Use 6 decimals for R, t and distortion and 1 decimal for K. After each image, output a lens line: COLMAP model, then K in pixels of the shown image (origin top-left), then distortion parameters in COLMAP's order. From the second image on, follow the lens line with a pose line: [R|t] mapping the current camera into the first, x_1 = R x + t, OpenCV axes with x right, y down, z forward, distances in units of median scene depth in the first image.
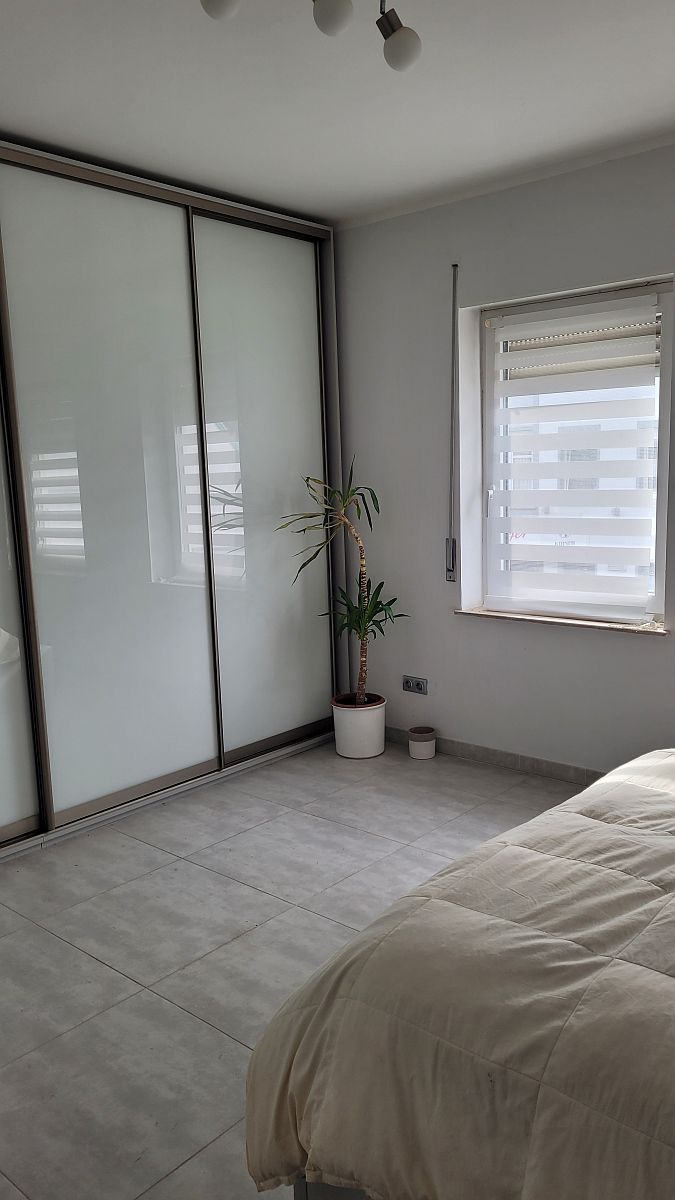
lens RADIAL K [[898.9, 0, 337.5], [0, 898.9, 600.0], [0, 0, 1]] dist [0.000552, 0.000059]
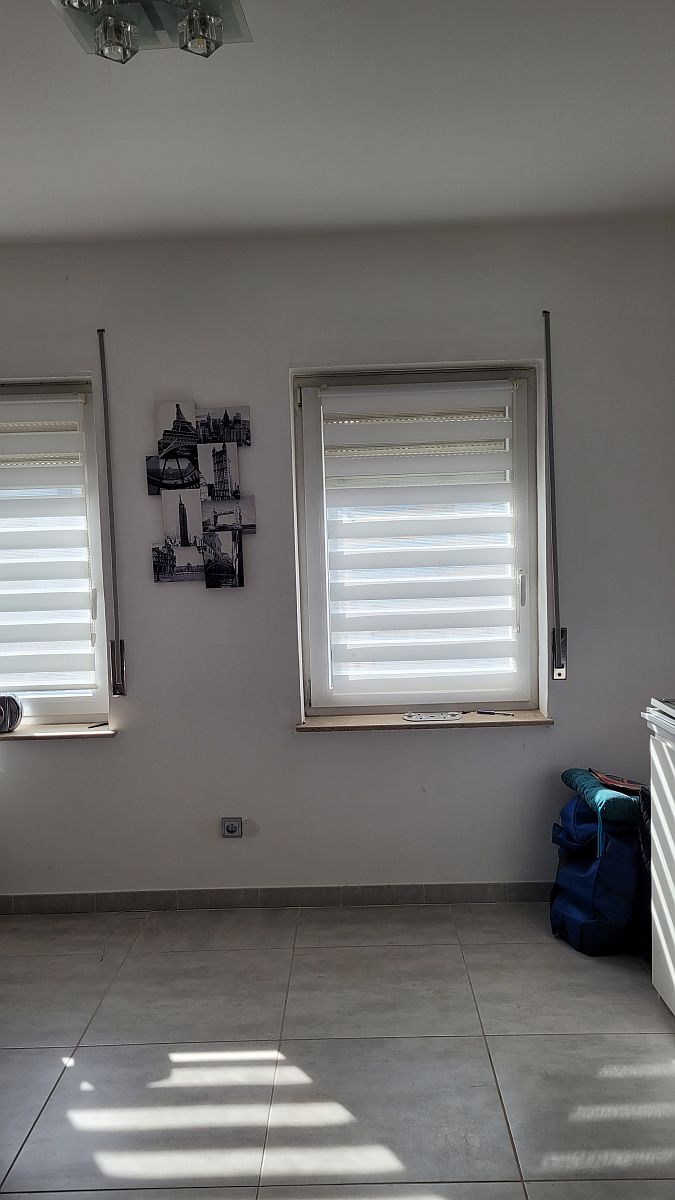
lens RADIAL K [[898.9, 0, 337.5], [0, 898.9, 600.0], [0, 0, 1]] dist [0.000552, 0.000059]
pose [[0.761277, -0.031573, 0.647658, -0.405826], [0.105595, 0.991517, -0.075783, -0.040819], [-0.639771, 0.126081, 0.758153, 0.360078]]
